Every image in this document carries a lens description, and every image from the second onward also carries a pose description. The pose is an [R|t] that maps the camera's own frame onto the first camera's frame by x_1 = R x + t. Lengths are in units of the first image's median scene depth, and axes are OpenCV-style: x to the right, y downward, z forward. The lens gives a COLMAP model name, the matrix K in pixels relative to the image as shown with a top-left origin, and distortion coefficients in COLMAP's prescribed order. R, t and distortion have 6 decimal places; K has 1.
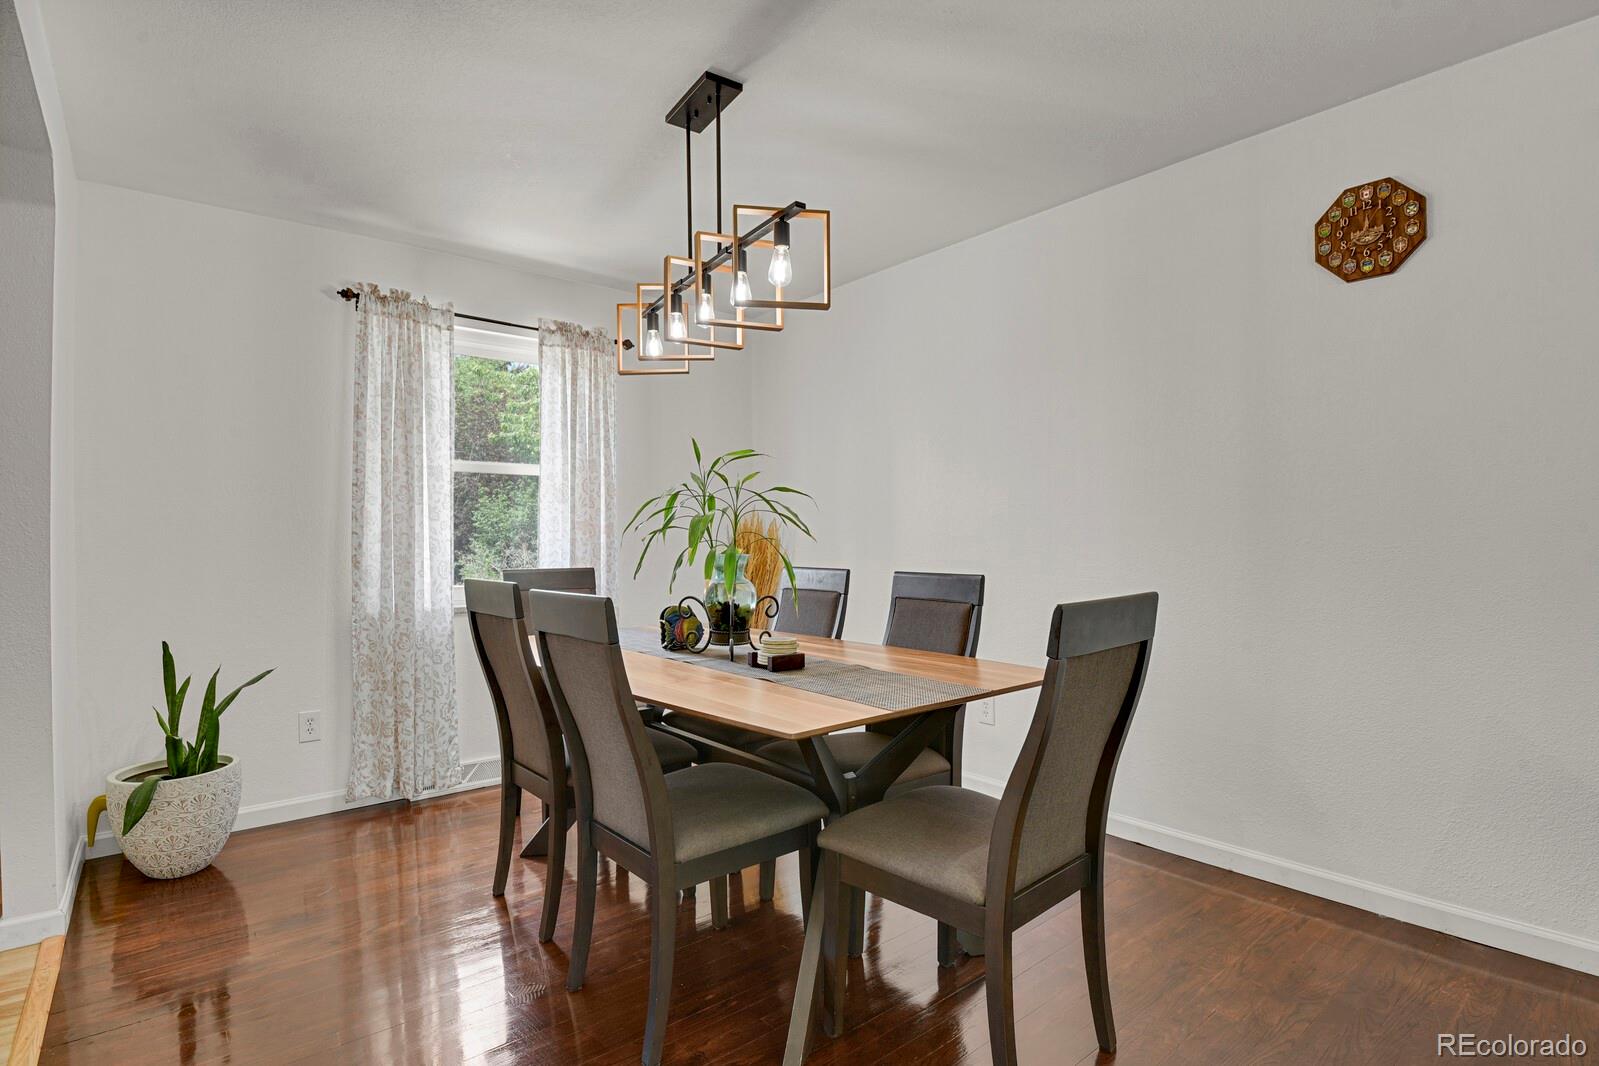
lens RADIAL K [[789.8, 0, 791.9], [0, 789.8, 535.2], [0, 0, 1]] dist [-0.023026, -0.000335]
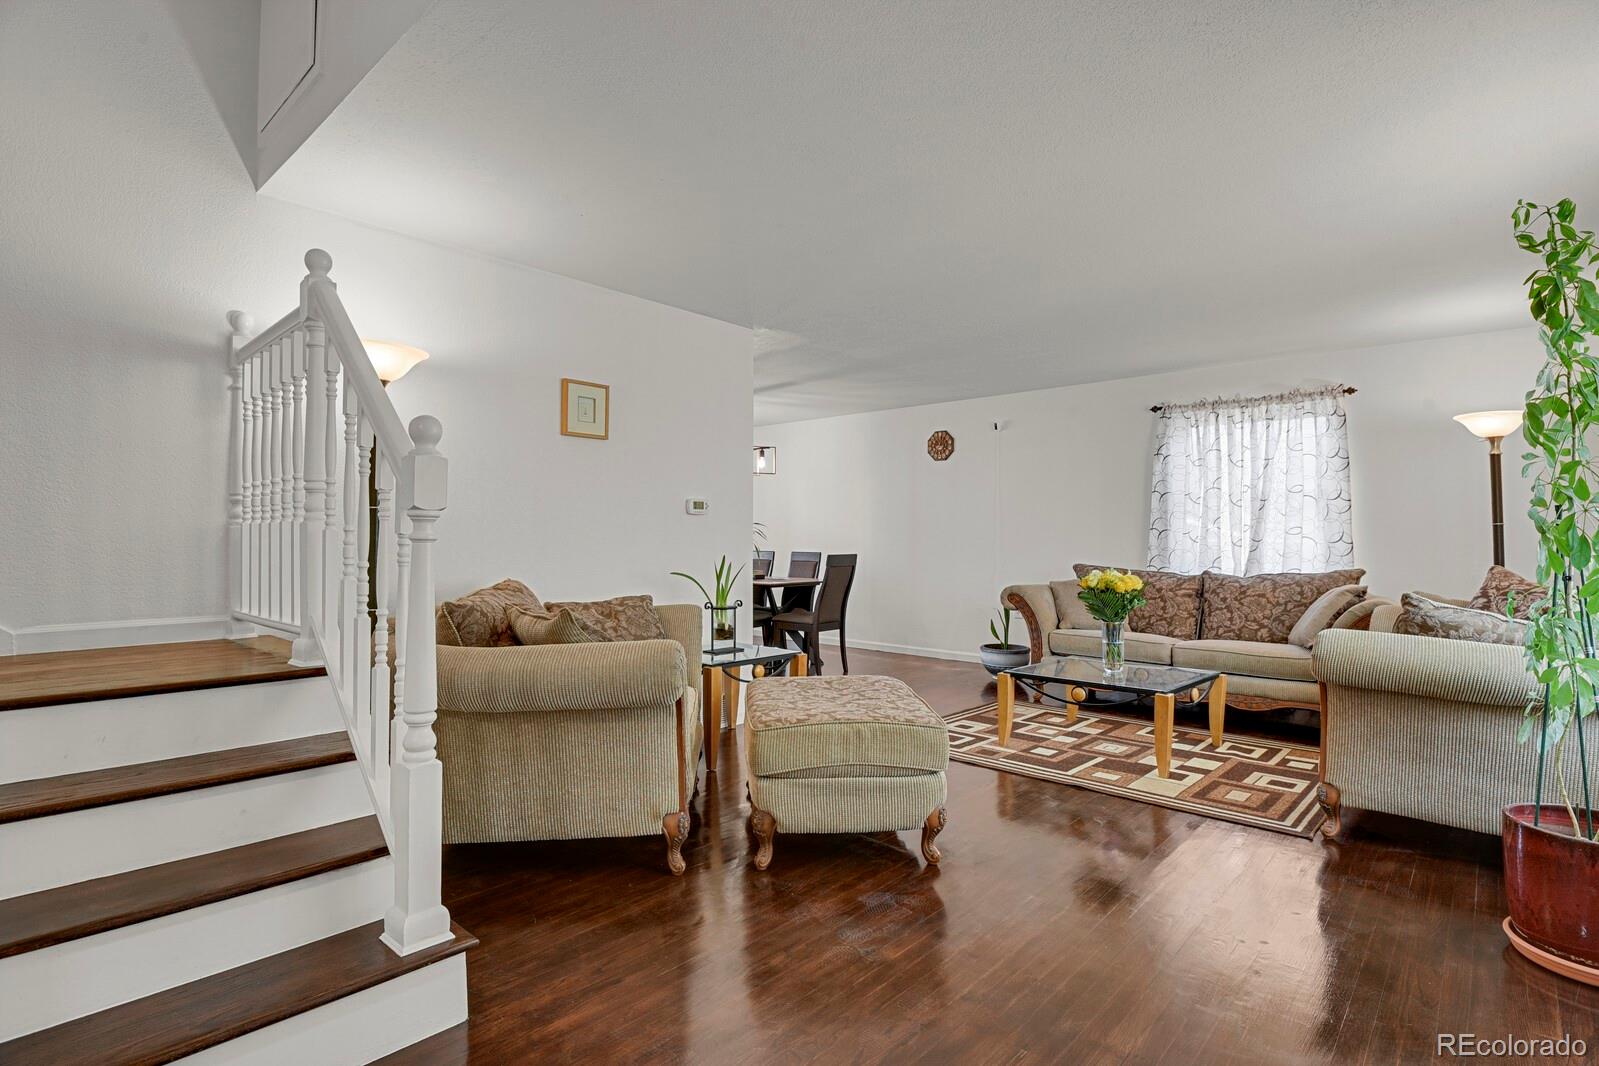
lens RADIAL K [[789.8, 0, 791.9], [0, 789.8, 535.2], [0, 0, 1]] dist [-0.023026, -0.000335]
pose [[0.990157, 0.014192, 0.139243, -0.315592], [-0.013499, 0.999891, -0.005920, 0.003330], [-0.139312, 0.003982, 0.990241, -2.166273]]
